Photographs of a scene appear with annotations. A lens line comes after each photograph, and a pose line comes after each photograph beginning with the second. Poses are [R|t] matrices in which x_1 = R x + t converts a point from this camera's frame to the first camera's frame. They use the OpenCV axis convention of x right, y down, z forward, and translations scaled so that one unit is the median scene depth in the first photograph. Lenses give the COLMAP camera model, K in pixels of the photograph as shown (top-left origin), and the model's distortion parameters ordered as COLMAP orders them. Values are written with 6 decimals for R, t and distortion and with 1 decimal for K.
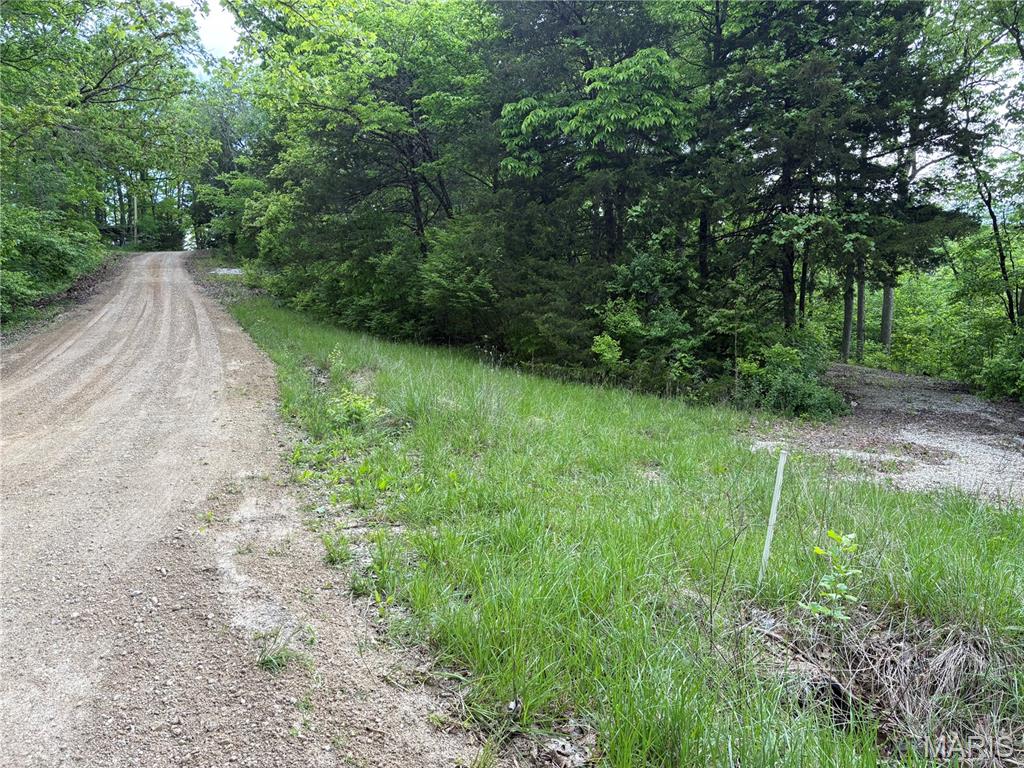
lens RADIAL K [[773.9, 0, 511.8], [0, 773.9, 375.7], [0, 0, 1]] dist [-0.005340, -0.004663]
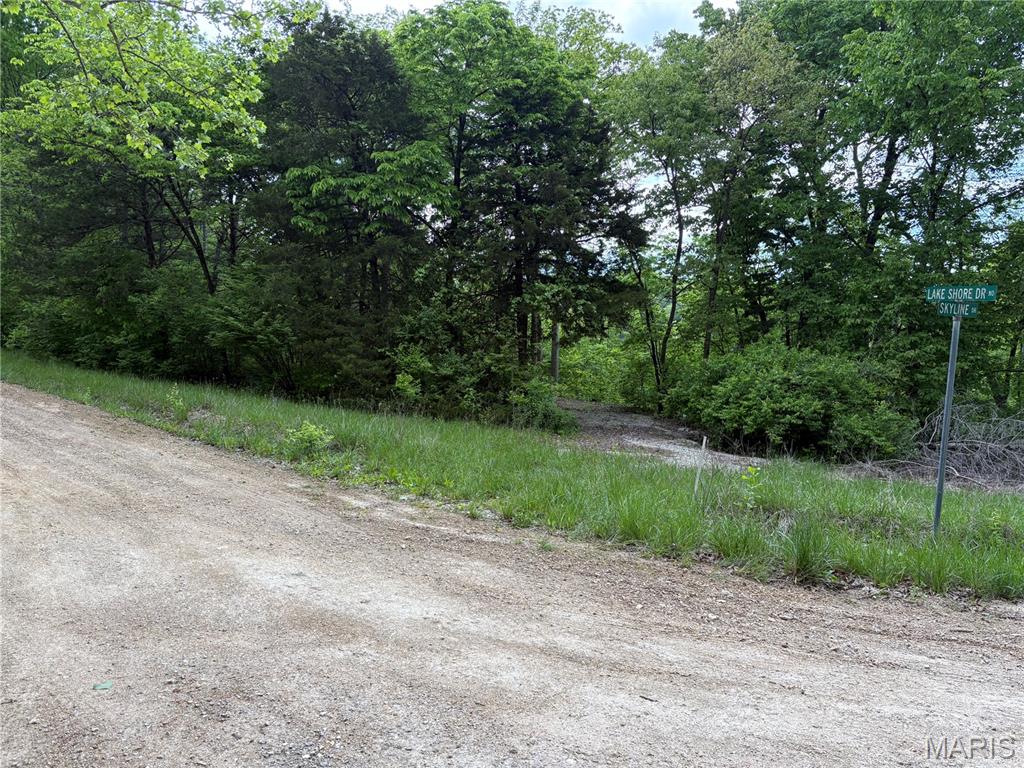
lens RADIAL K [[773.9, 0, 512.2], [0, 773.9, 390.2], [0, 0, 1]] dist [-0.005340, -0.004663]
pose [[0.887265, -0.014882, 0.461020, -0.276780], [0.026365, 0.999482, -0.018478, 0.000547], [-0.460506, 0.028550, 0.887198, -0.150548]]
